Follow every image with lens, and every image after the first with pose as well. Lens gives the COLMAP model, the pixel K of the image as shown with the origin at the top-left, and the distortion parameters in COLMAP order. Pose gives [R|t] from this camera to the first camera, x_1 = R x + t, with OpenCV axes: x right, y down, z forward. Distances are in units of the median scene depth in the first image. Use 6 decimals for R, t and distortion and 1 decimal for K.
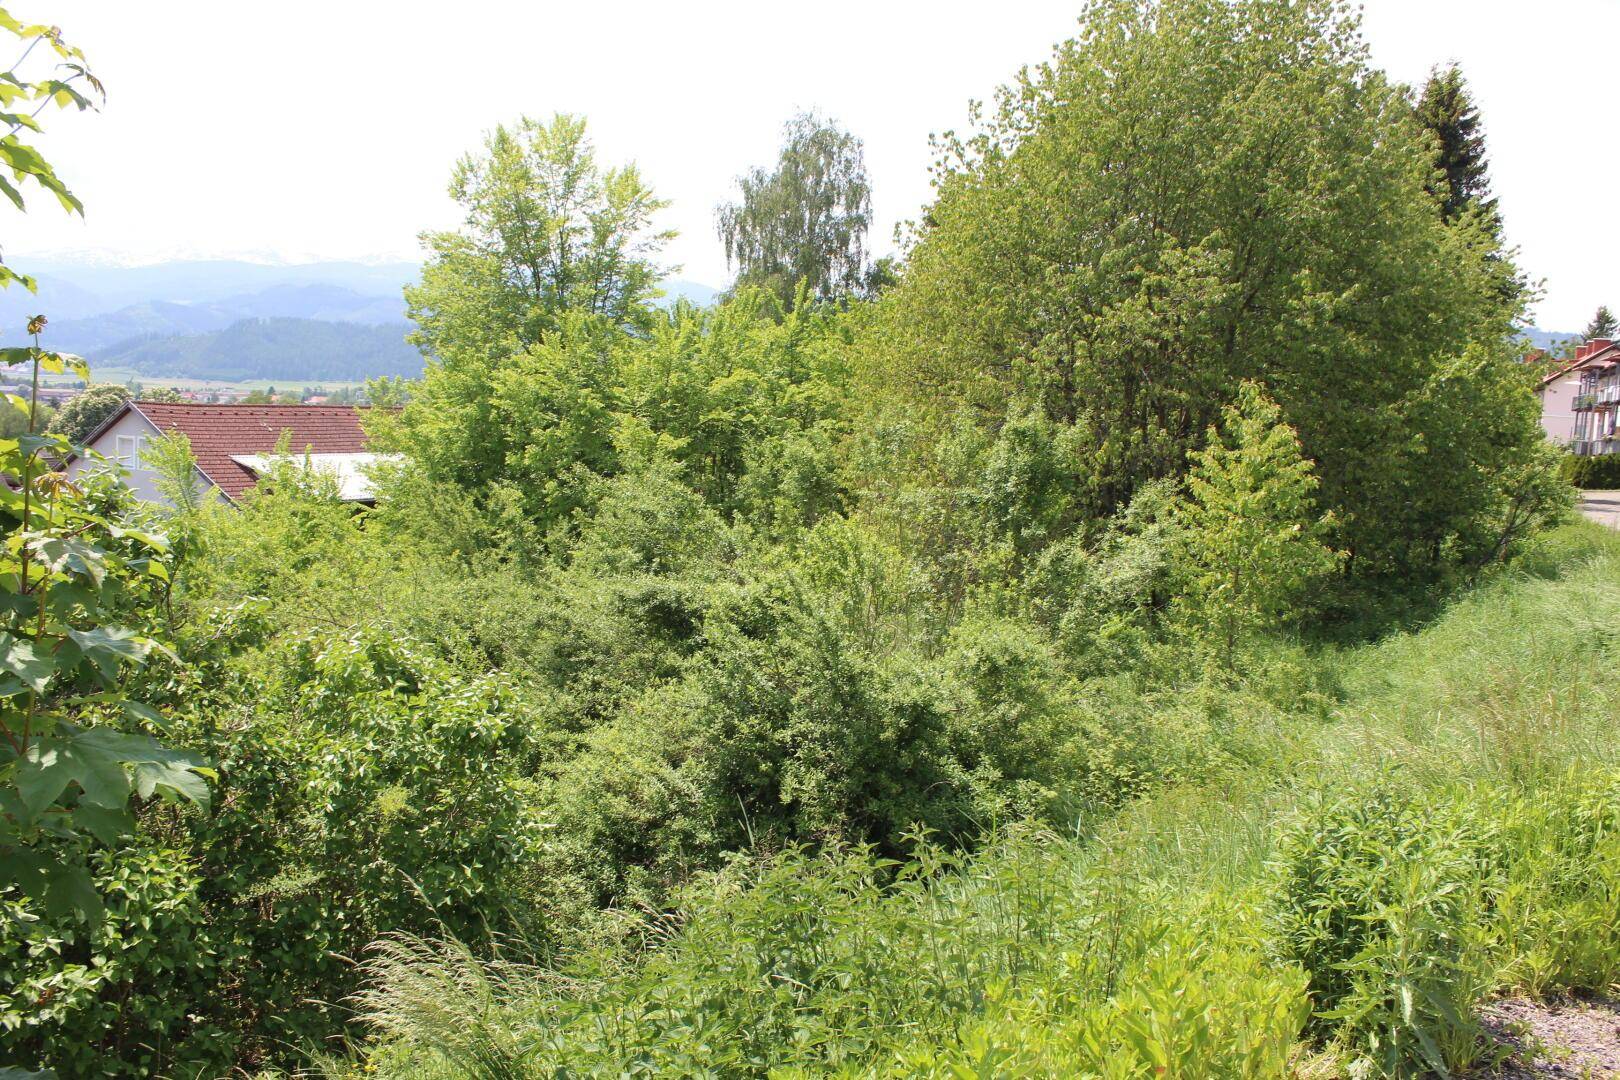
lens RADIAL K [[1331.9, 0, 800.7], [0, 1331.9, 570.8], [0, 0, 1]] dist [-0.169416, 0.147055]
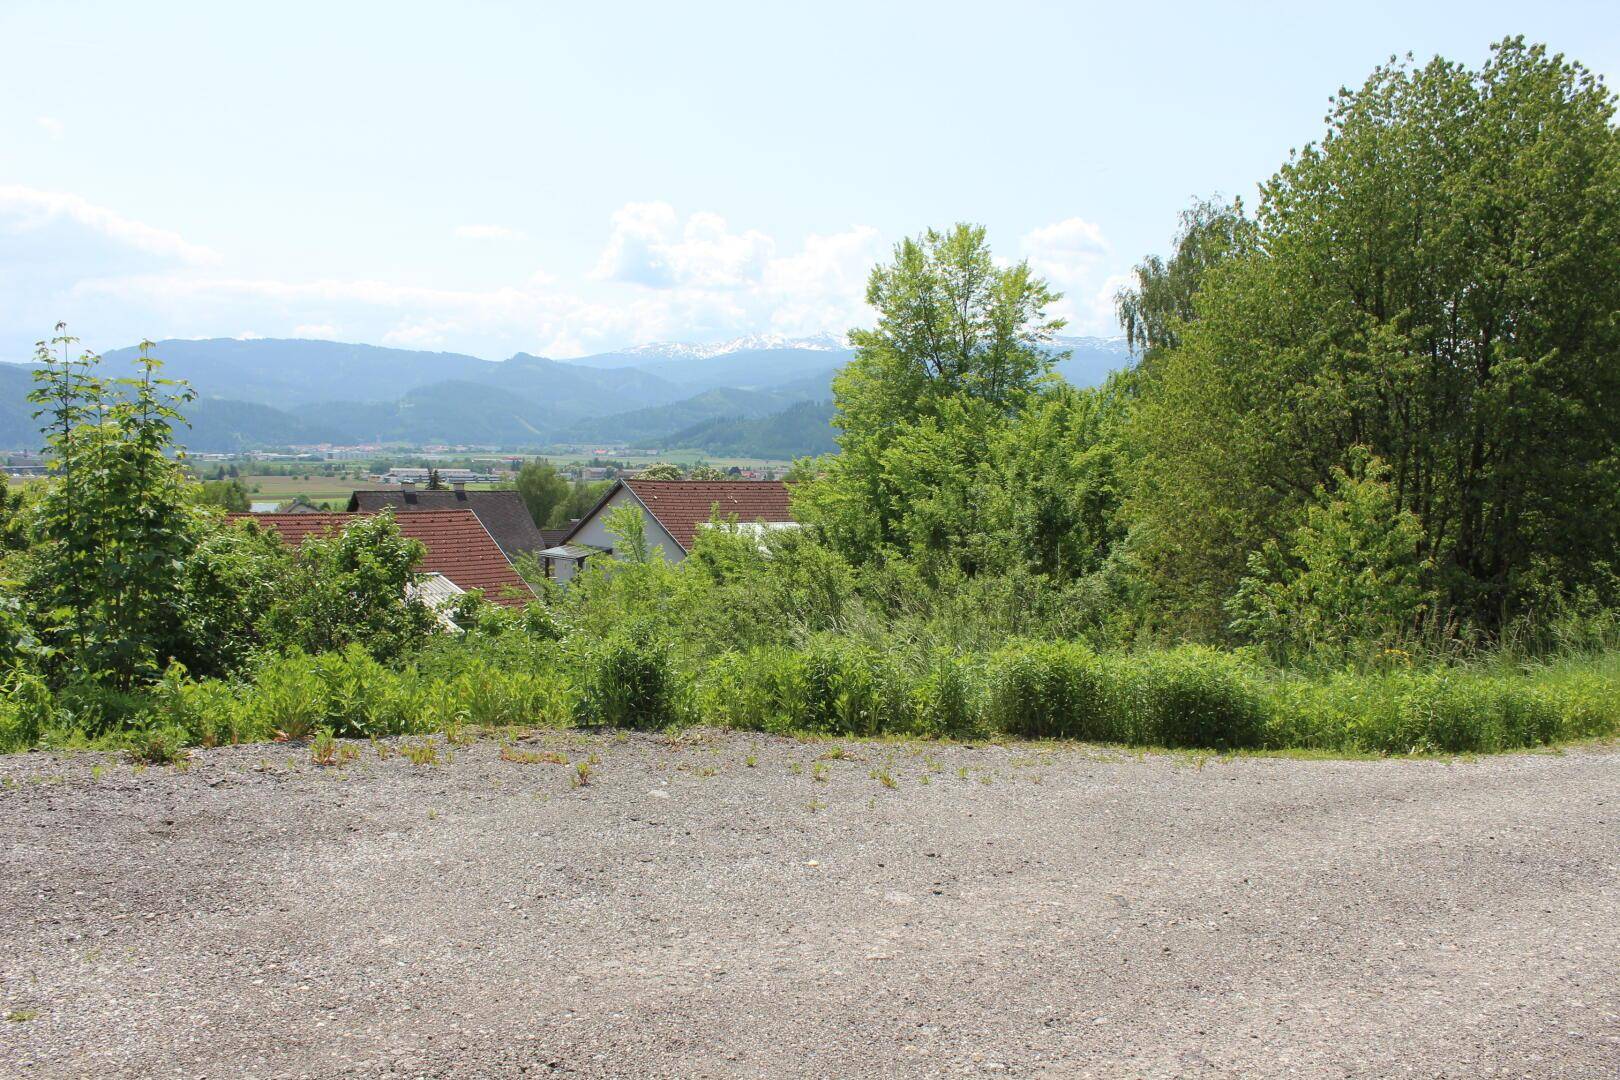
lens RADIAL K [[1332.2, 0, 800.6], [0, 1332.2, 568.6], [0, 0, 1]] dist [-0.176909, 0.154732]
pose [[0.919235, 0.005963, -0.393665, 0.141792], [-0.028895, 0.998211, -0.052350, 0.015734], [0.392648, 0.059497, 0.917762, -0.098294]]
